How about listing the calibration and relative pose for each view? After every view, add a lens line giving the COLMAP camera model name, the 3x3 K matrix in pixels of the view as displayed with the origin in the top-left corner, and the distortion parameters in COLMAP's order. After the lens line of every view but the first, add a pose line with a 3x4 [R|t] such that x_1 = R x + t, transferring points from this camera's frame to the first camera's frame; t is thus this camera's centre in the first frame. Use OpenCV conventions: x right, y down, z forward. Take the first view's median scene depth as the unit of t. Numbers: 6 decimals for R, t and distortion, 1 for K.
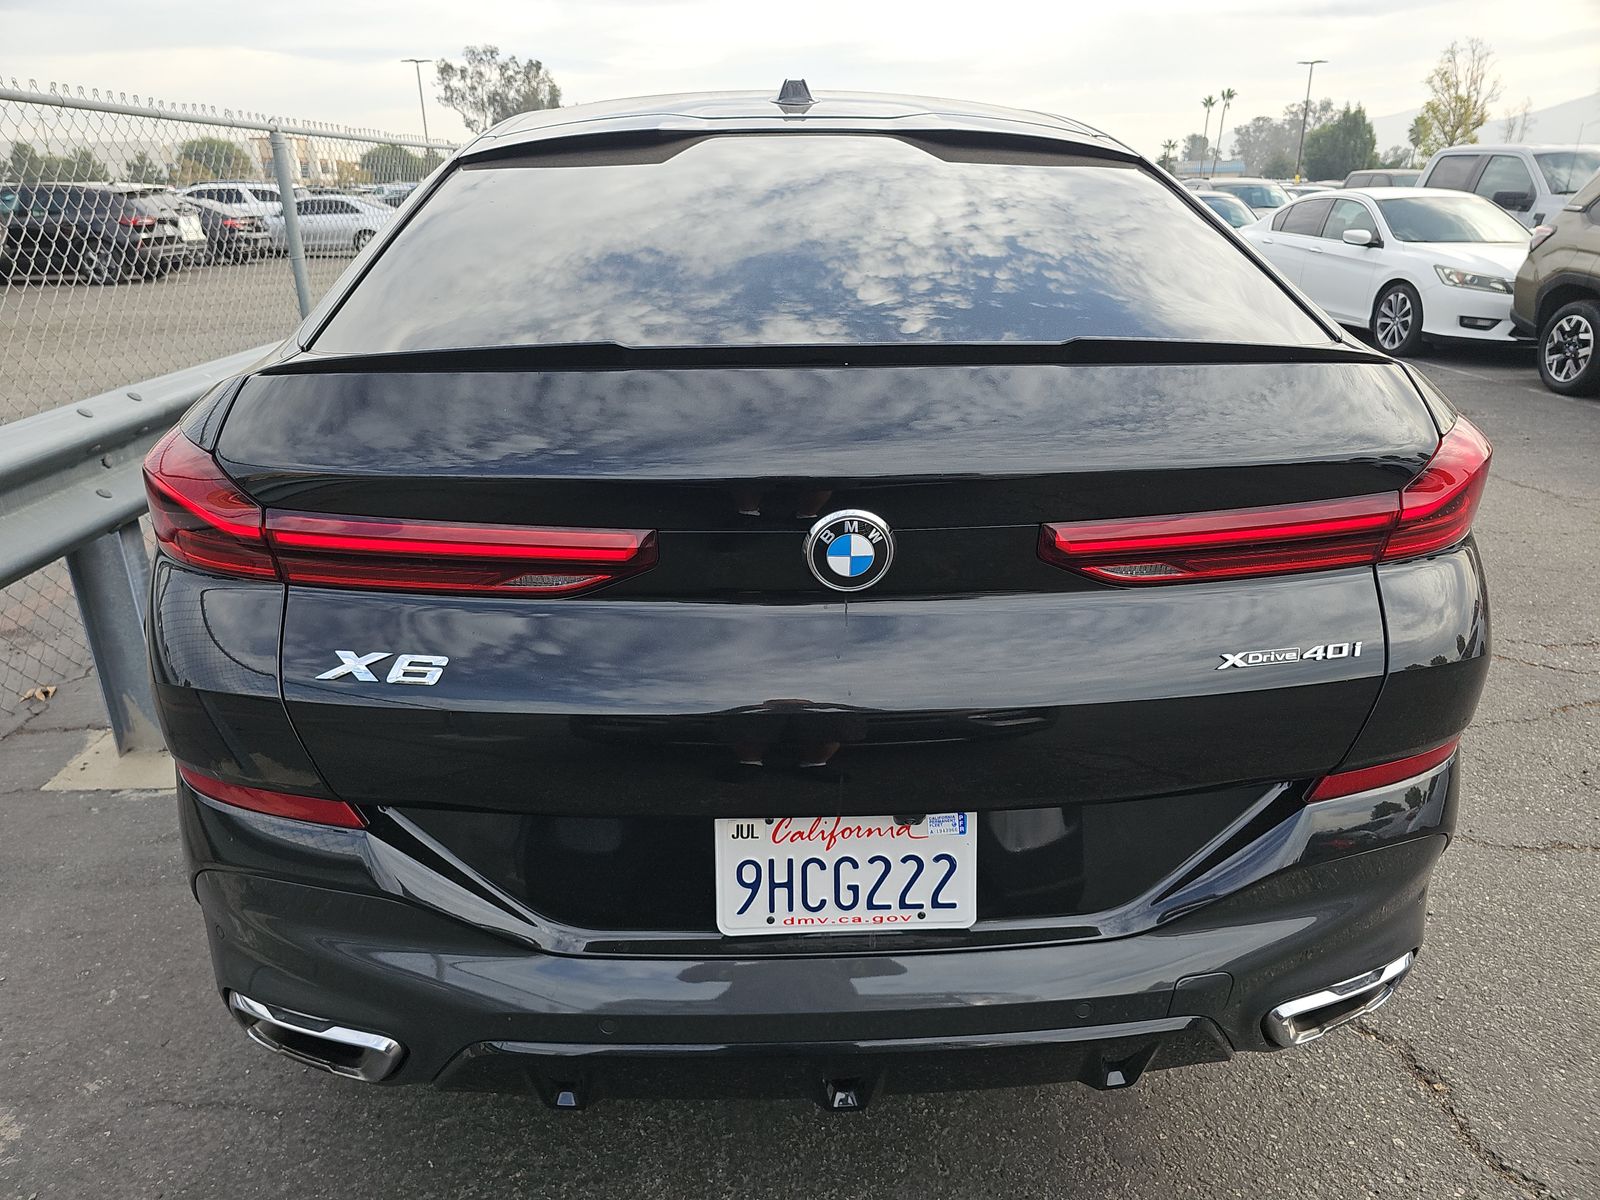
lens RADIAL K [[1072.2, 0, 624.6], [0, 1072.2, 599.9], [0, 0, 1]] dist [0.001448, -0.005810]
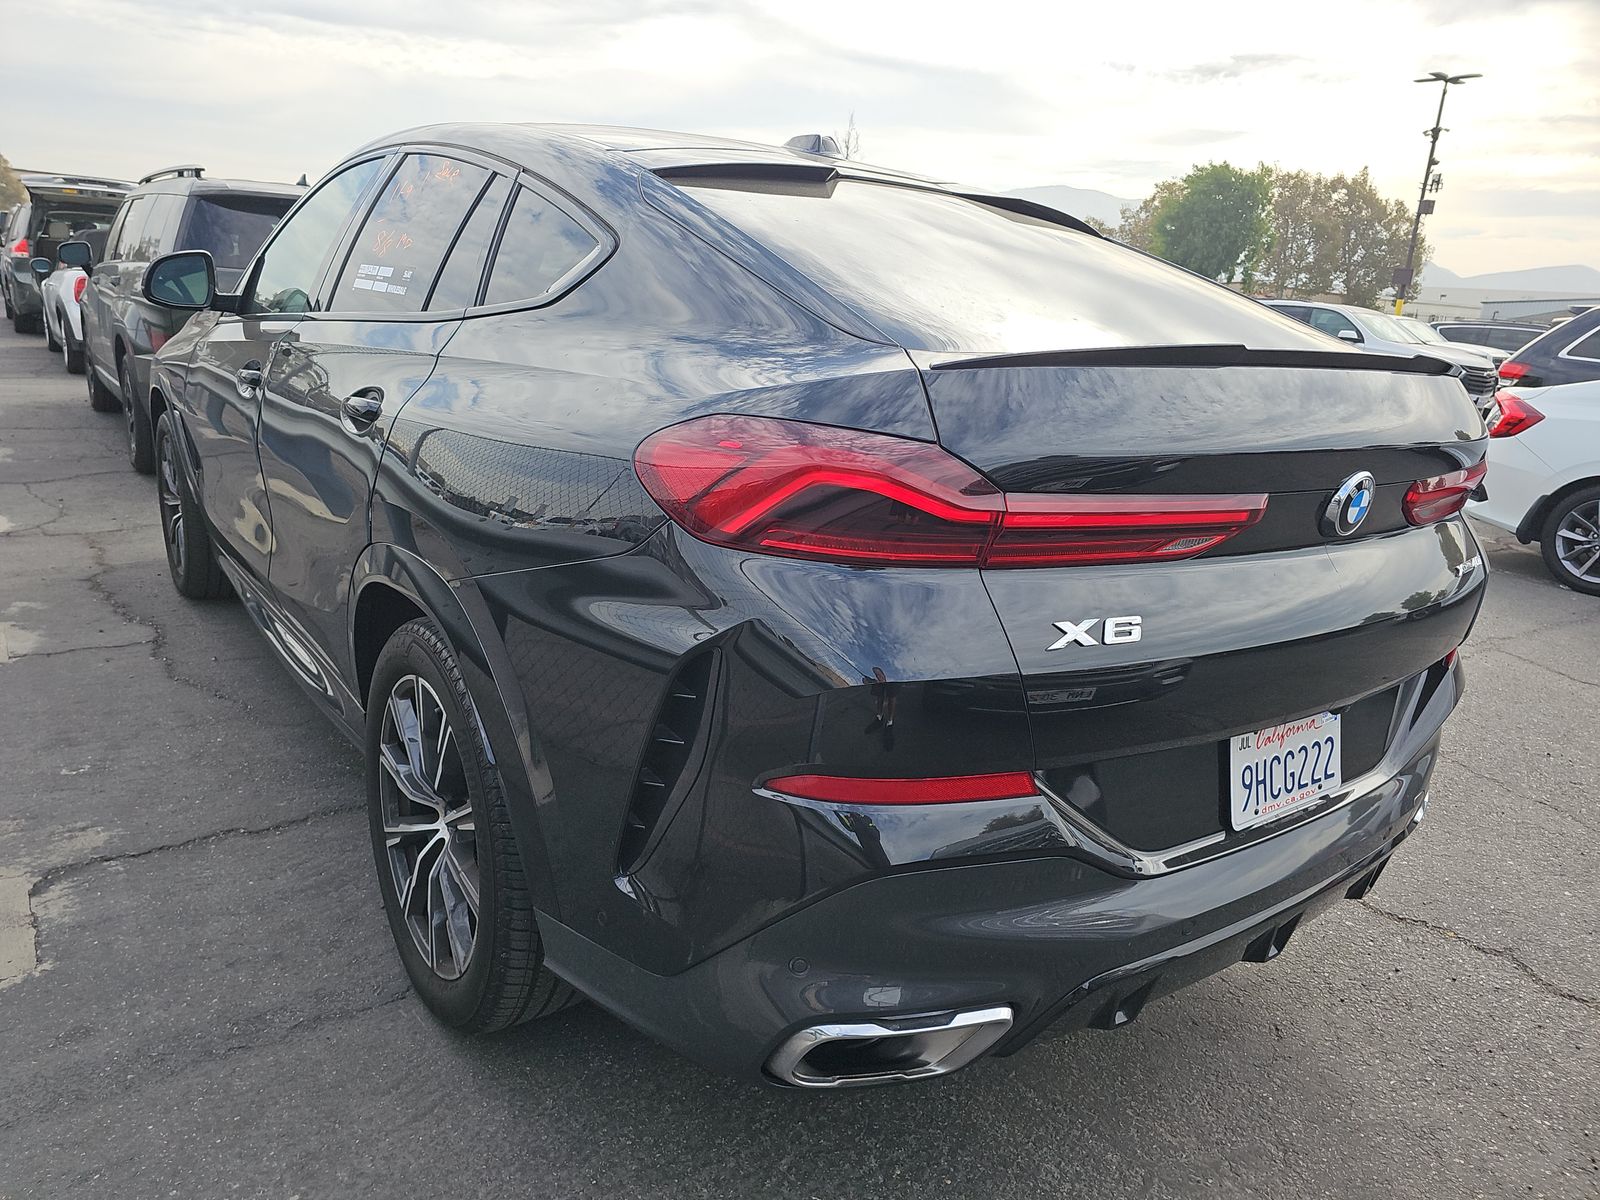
lens RADIAL K [[1117.8, 0, 745.2], [0, 1117.8, 637.7], [0, 0, 1]] dist [0.050446, -0.080600]
pose [[0.816687, -0.102164, 0.567965, -1.081161], [0.120771, 0.992668, 0.004899, 0.018736], [-0.564302, 0.064593, 0.823038, 0.244747]]
